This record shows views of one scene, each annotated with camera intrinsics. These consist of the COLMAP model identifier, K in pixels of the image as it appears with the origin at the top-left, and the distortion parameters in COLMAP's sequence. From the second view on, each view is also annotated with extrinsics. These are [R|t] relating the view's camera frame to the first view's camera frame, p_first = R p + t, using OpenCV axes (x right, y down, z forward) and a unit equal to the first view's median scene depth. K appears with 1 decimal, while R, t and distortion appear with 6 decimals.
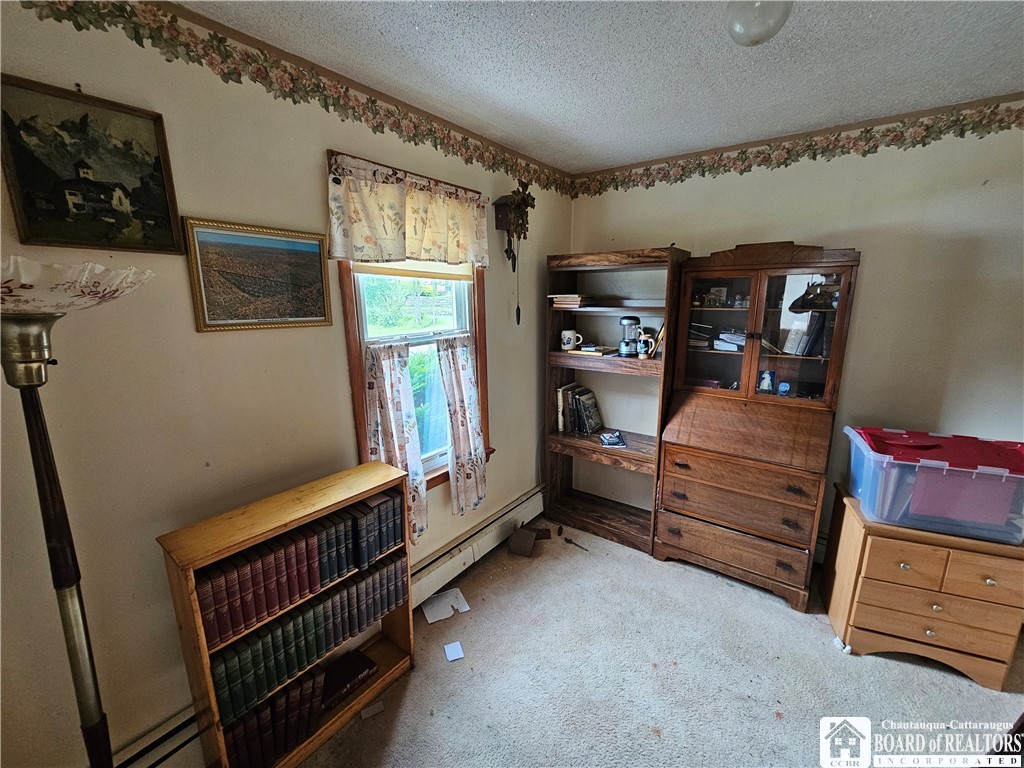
lens RADIAL K [[419.6, 0, 505.1], [0, 419.6, 391.8], [0, 0, 1]] dist [-0.004517, 0.000616]
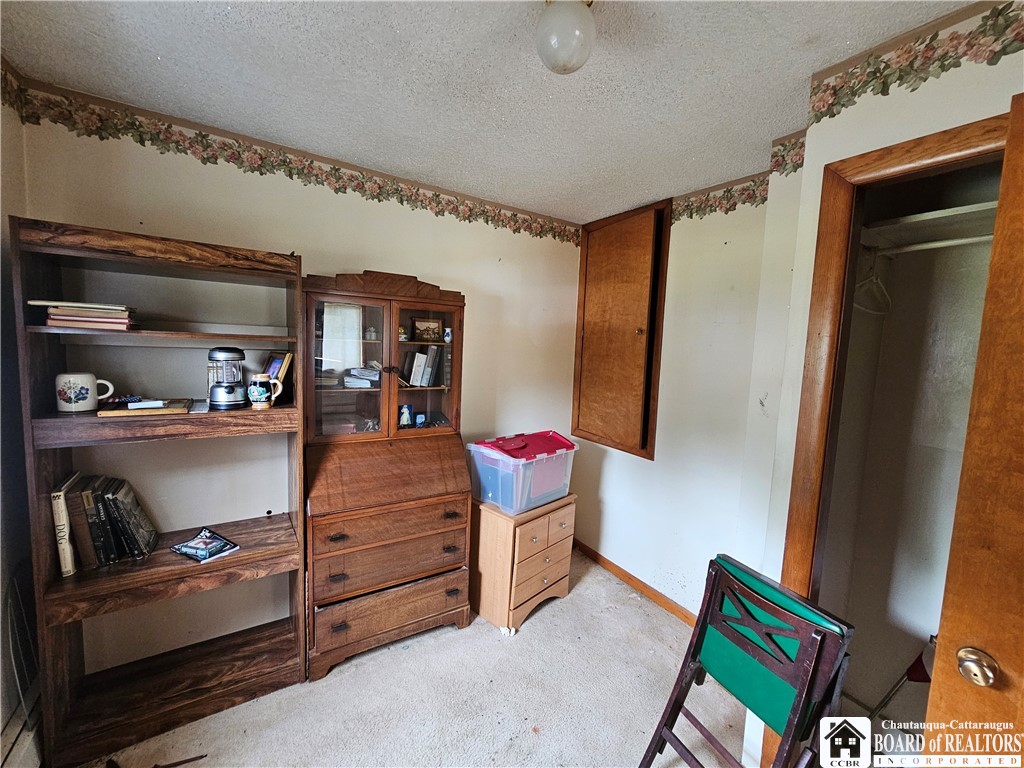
lens RADIAL K [[419.6, 0, 555.9], [0, 419.6, 387.9], [0, 0, 1]] dist [-0.004517, 0.000616]
pose [[0.322967, -0.073610, 0.943543, -0.158775], [0.168617, 0.985495, 0.019167, -0.045041], [-0.931268, 0.152907, 0.330694, 0.323711]]
